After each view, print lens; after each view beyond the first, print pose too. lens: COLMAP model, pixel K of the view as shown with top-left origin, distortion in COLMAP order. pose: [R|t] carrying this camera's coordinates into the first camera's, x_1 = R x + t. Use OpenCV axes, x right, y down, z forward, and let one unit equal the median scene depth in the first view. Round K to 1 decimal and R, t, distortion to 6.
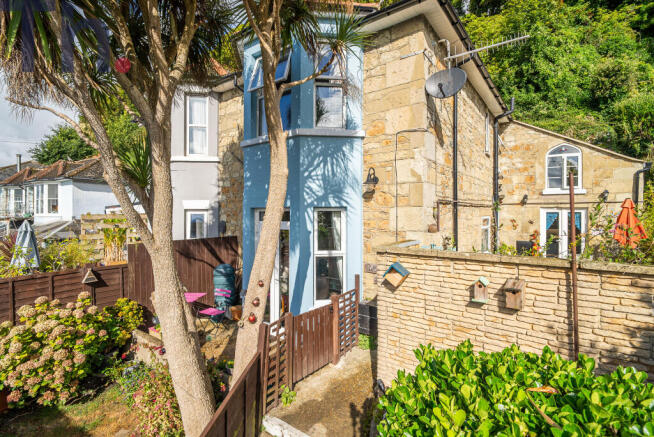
lens RADIAL K [[315.4, 0, 329.6], [0, 315.4, 212.4], [0, 0, 1]] dist [-0.002868, -0.000229]
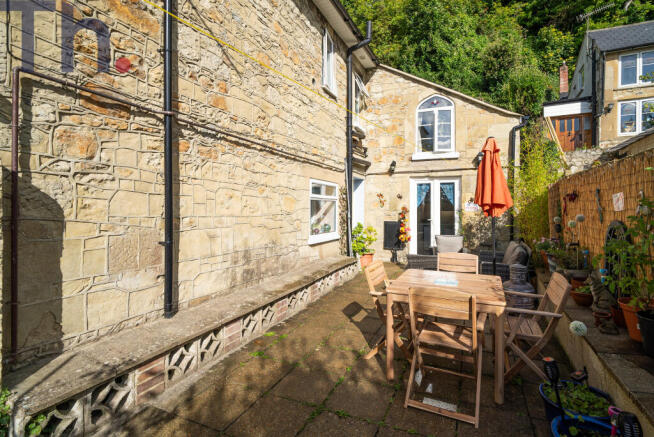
lens RADIAL K [[308.6, 0, 344.4], [0, 308.6, 210.0], [0, 0, 1]] dist [-0.001880, -0.001193]
pose [[0.972057, 0.000345, 0.234747, 0.330391], [-0.000439, 1.000000, 0.000347, 0.063389], [-0.234746, -0.000440, 0.972057, 0.297731]]
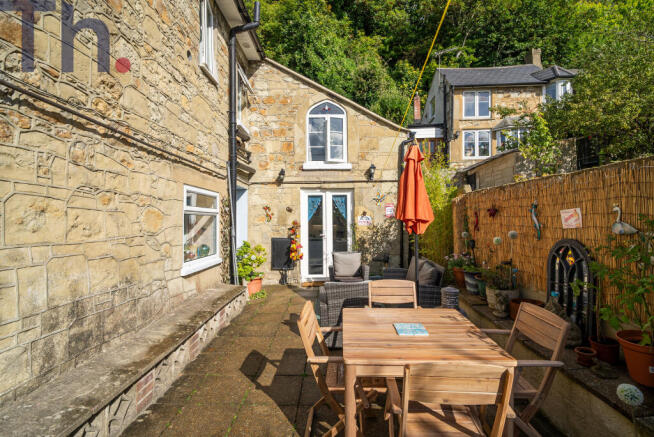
lens RADIAL K [[307.3, 0, 326.1], [0, 307.3, 215.6], [0, 0, 1]] dist [0.000704, -0.004531]
pose [[0.820285, 0.003714, 0.571943, 0.323558], [0.009113, 0.999767, -0.019562, 0.057408], [-0.571883, 0.021258, 0.820060, 0.407994]]
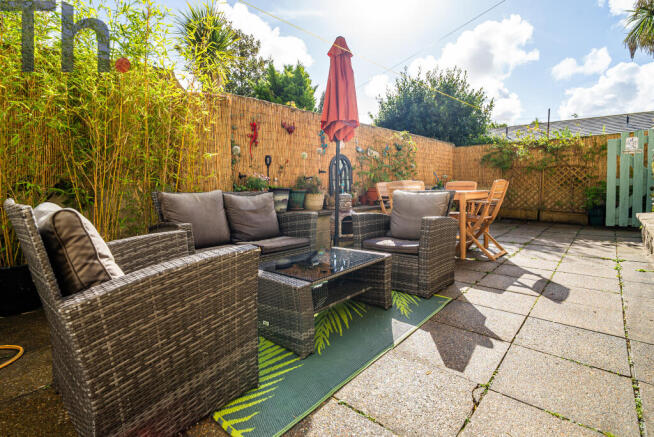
lens RADIAL K [[319.4, 0, 327.9], [0, 319.4, 202.4], [0, 0, 1]] dist [-0.000769, -0.001126]
pose [[-0.996577, 0.018403, 0.080593, 0.590727], [0.023702, 0.997585, 0.065286, 0.110125], [-0.079197, 0.066973, -0.994607, 0.955491]]
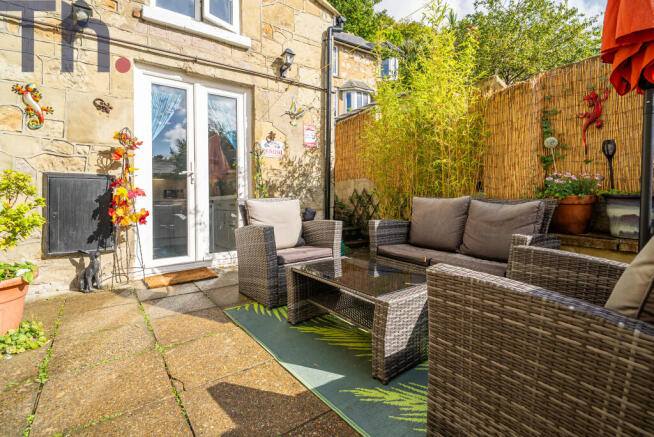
lens RADIAL K [[319.4, 0, 327.9], [0, 319.4, 202.4], [0, 0, 1]] dist [-0.000769, -0.001126]
pose [[0.310147, -0.004937, 0.950676, 0.433060], [0.011746, 0.999930, 0.001361, 0.118172], [-0.950616, 0.010745, 0.310184, 0.724885]]
